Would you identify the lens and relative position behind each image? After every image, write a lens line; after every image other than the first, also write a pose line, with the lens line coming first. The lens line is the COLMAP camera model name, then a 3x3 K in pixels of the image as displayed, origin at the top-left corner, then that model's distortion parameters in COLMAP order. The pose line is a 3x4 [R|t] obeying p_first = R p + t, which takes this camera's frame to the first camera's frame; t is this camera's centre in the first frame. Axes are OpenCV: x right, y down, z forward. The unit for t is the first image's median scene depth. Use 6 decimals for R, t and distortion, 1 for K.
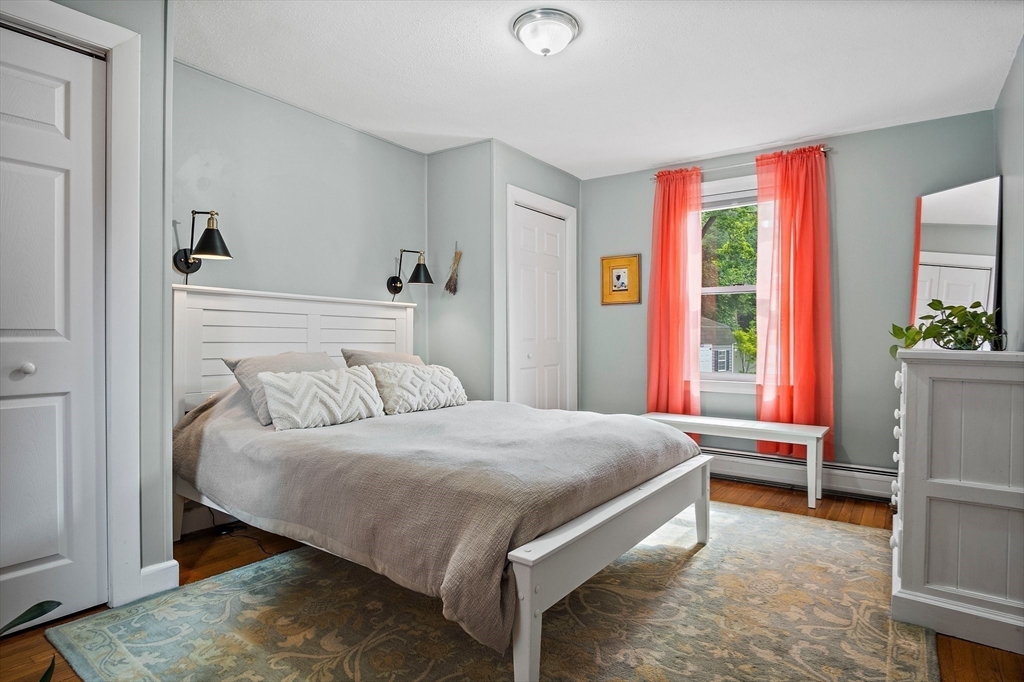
lens RADIAL K [[561.1, 0, 508.0], [0, 561.1, 339.0], [0, 0, 1]] dist [-0.028544, 0.005484]
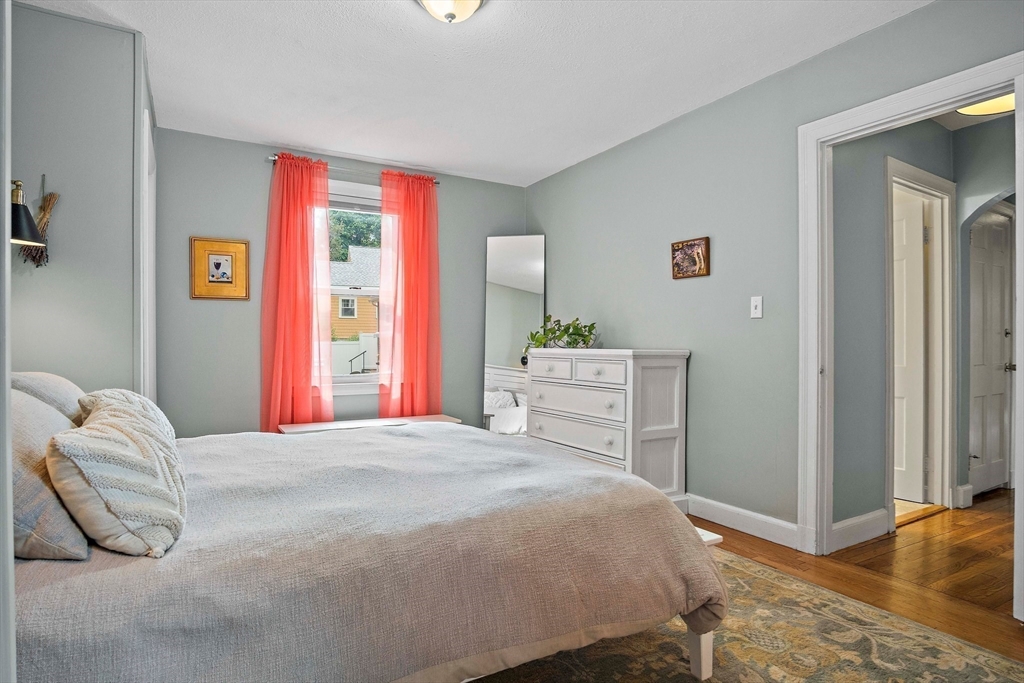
lens RADIAL K [[561.1, 0, 508.1], [0, 561.1, 344.6], [0, 0, 1]] dist [-0.028544, 0.005484]
pose [[0.401601, -0.009009, 0.915771, -0.424938], [0.001117, 0.999956, 0.009347, -0.004052], [-0.915814, -0.002731, 0.401593, 0.342193]]
